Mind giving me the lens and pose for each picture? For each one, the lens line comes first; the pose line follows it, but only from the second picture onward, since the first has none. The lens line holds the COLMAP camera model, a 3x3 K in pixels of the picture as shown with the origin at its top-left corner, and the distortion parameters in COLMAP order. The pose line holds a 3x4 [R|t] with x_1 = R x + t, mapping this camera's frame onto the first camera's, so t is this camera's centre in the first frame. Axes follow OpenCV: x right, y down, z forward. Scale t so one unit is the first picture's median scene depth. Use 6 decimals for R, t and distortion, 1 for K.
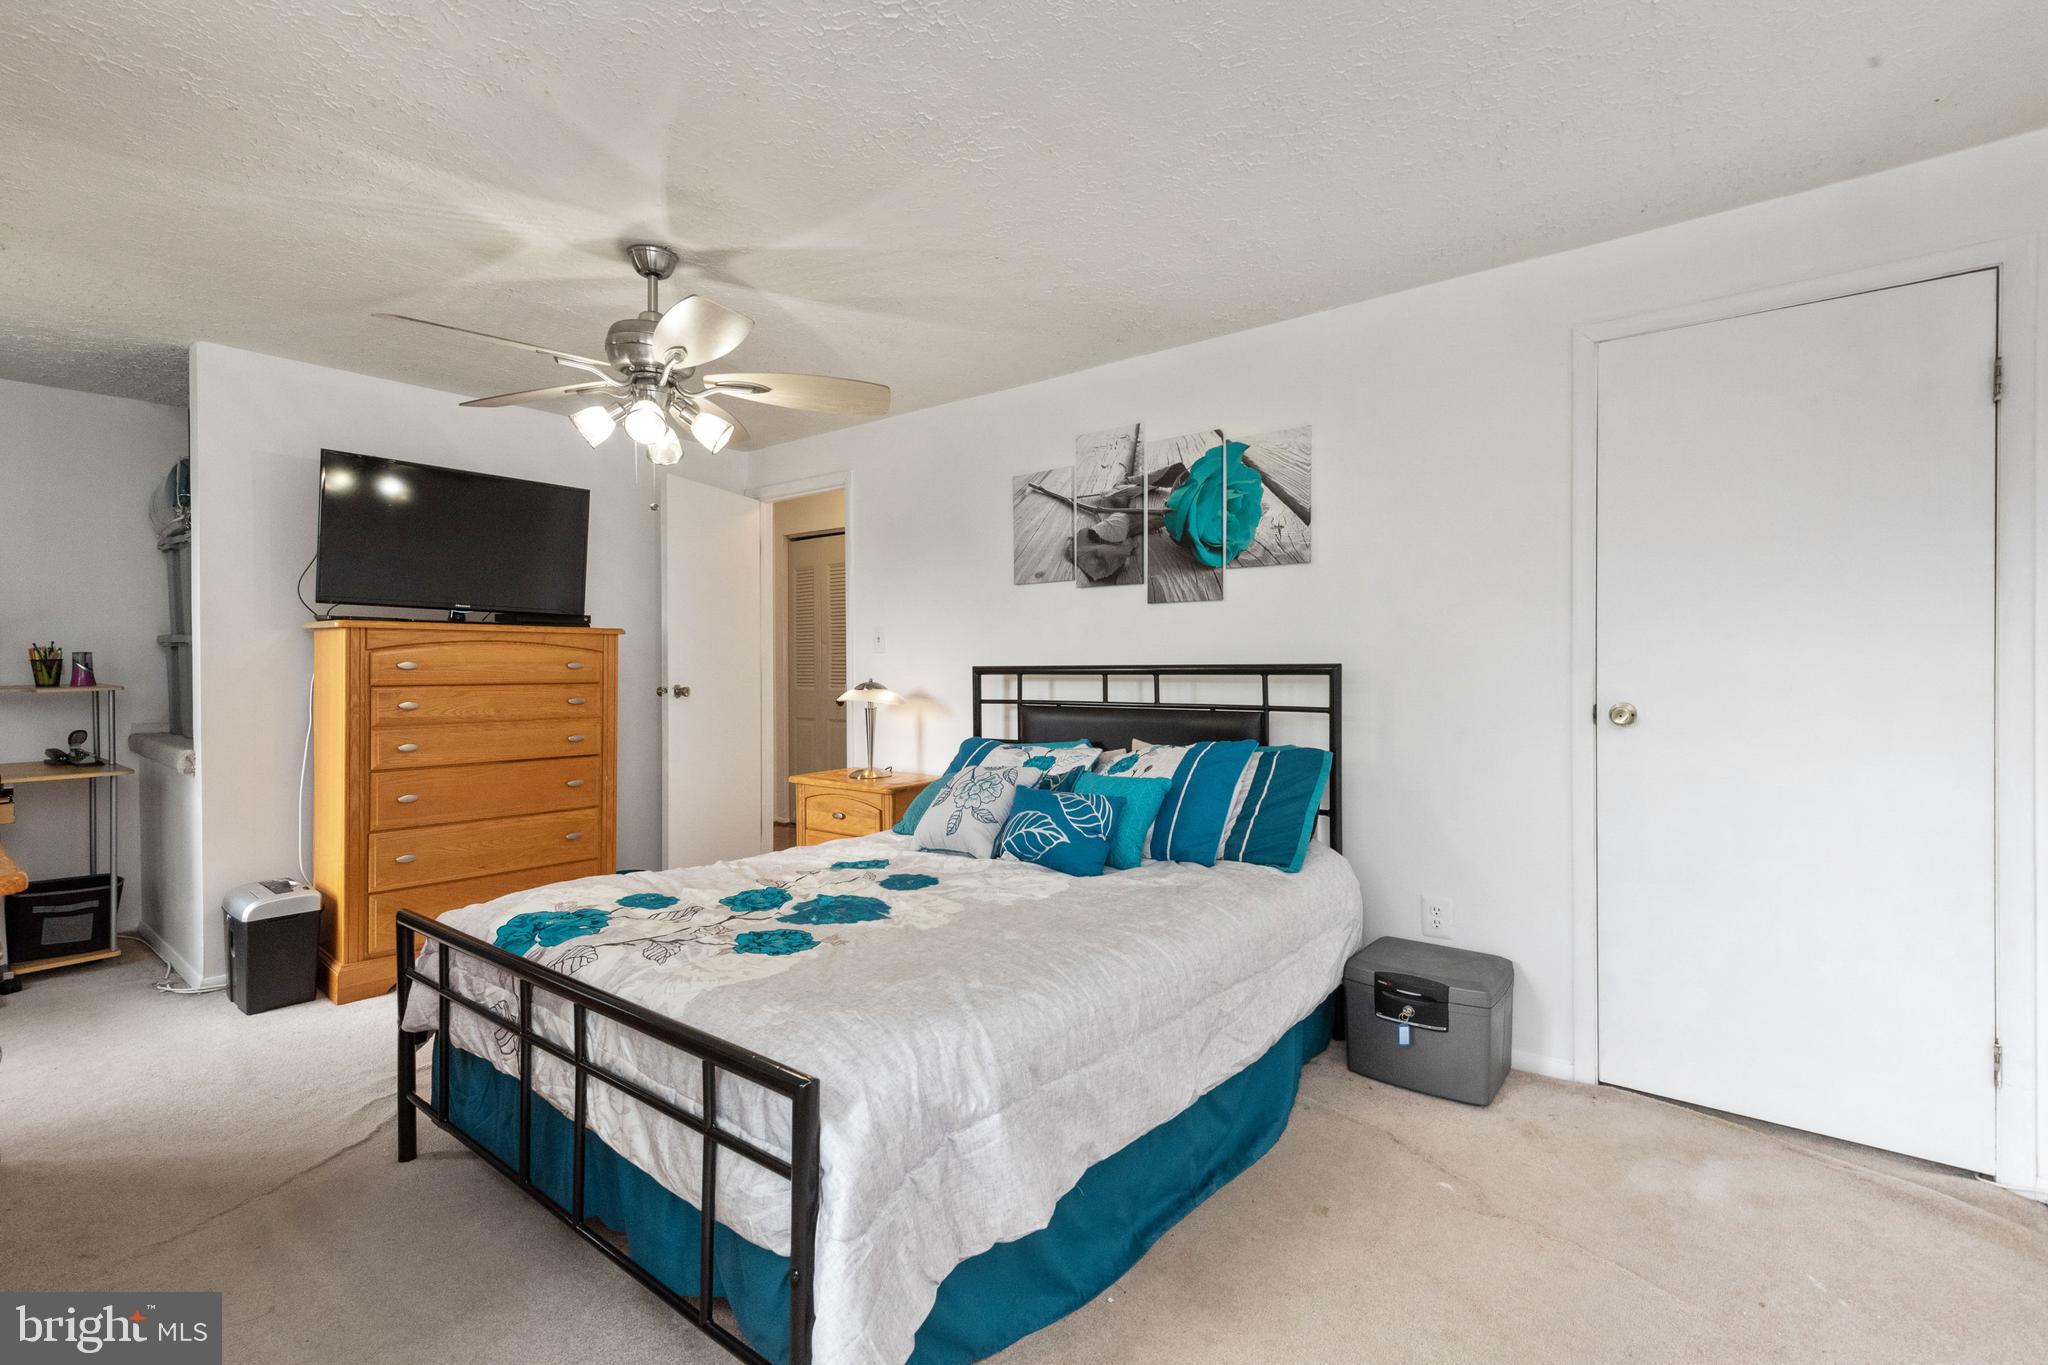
lens RADIAL K [[923.9, 0, 1011.5], [0, 923.9, 663.2], [0, 0, 1]] dist [0.032457, -0.017288]
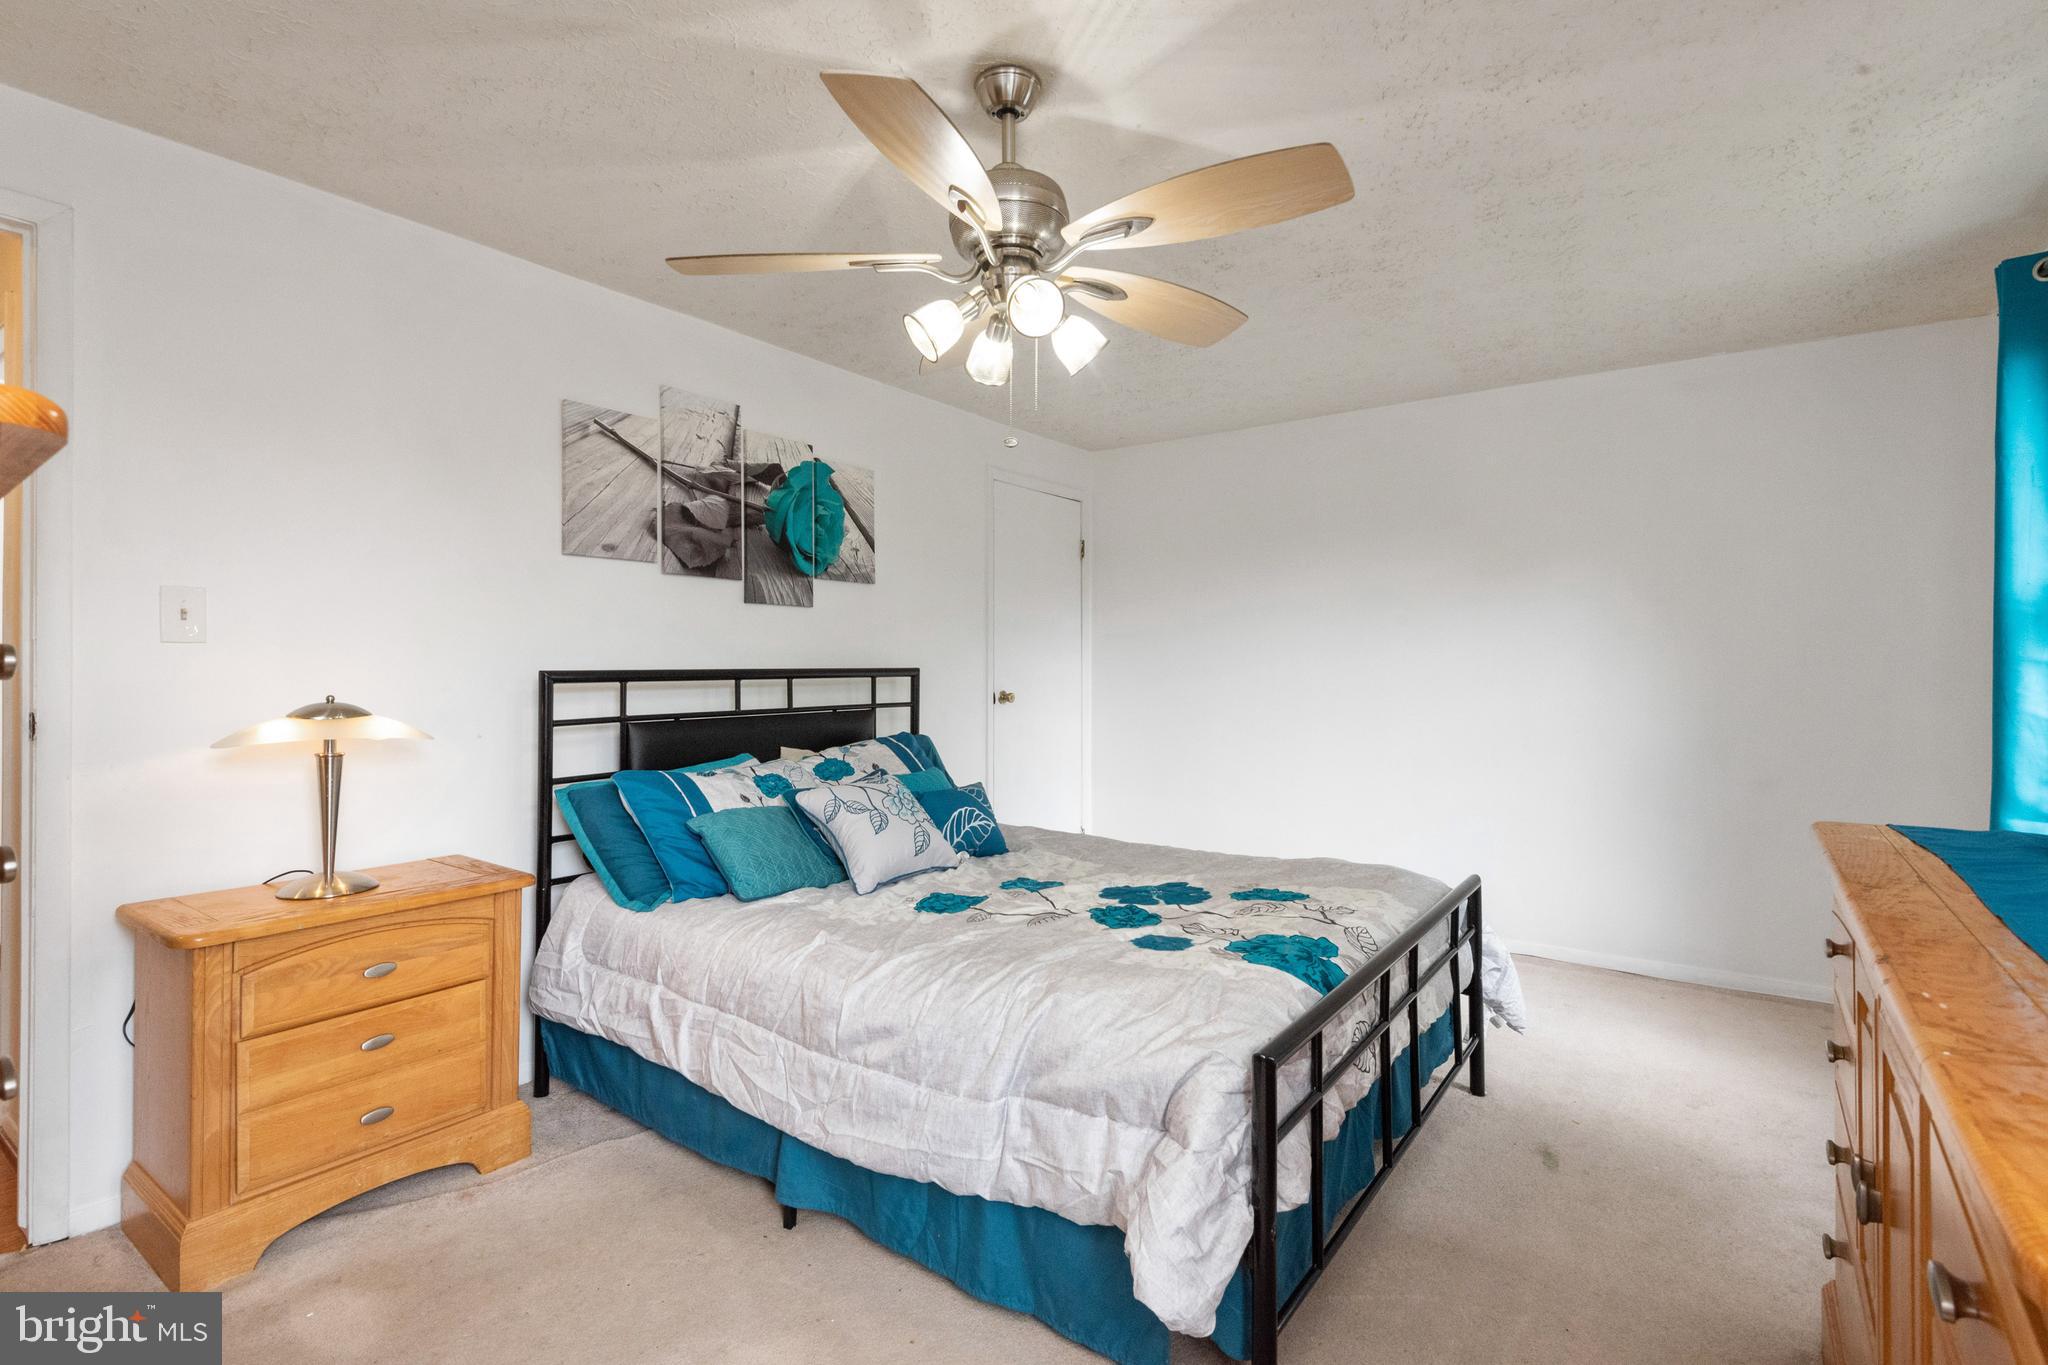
lens RADIAL K [[972.5, 0, 1025.2], [0, 972.5, 648.0], [0, 0, 1]] dist [-0.000115, -0.000717]
pose [[-0.071747, 0.024429, 0.997124, -0.842844], [0.002801, 0.999701, -0.024291, 0.005641], [-0.997419, 0.001050, -0.071794, 0.790455]]
